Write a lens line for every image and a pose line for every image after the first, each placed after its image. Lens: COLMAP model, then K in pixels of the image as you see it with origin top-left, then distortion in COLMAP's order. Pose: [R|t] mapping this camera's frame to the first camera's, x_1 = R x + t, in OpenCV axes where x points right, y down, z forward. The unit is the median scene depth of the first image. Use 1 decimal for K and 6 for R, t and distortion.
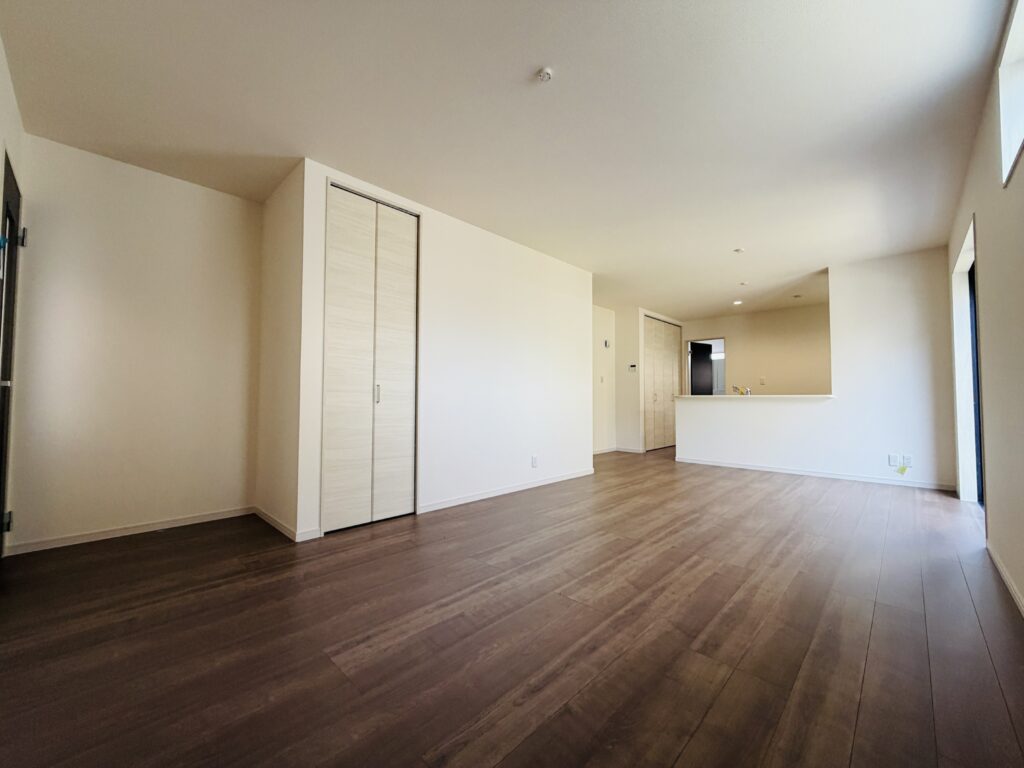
lens RADIAL K [[410.9, 0, 515.9], [0, 410.9, 381.6], [0, 0, 1]] dist [-0.000389, 0.001189]
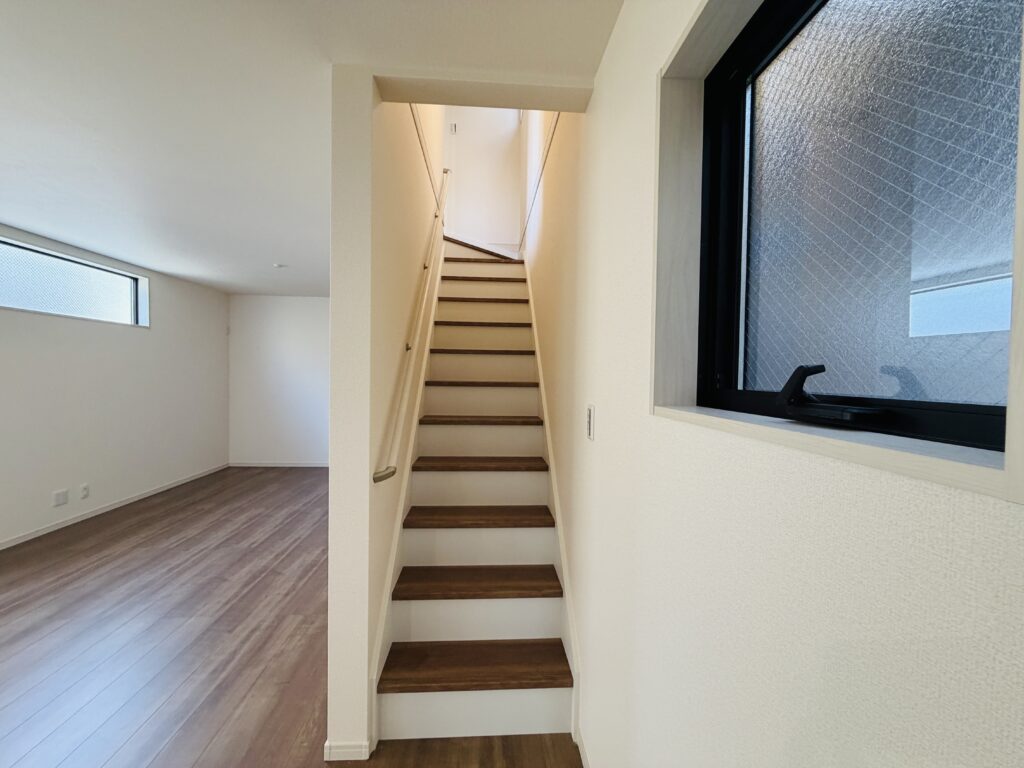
lens RADIAL K [[410.9, 0, 507.6], [0, 410.9, 375.9], [0, 0, 1]] dist [-0.000389, 0.001189]
pose [[-0.687609, -0.015404, -0.725917, 0.636675], [0.011994, 0.999398, -0.032568, -0.081037], [0.725982, -0.031101, -0.687010, 2.621663]]
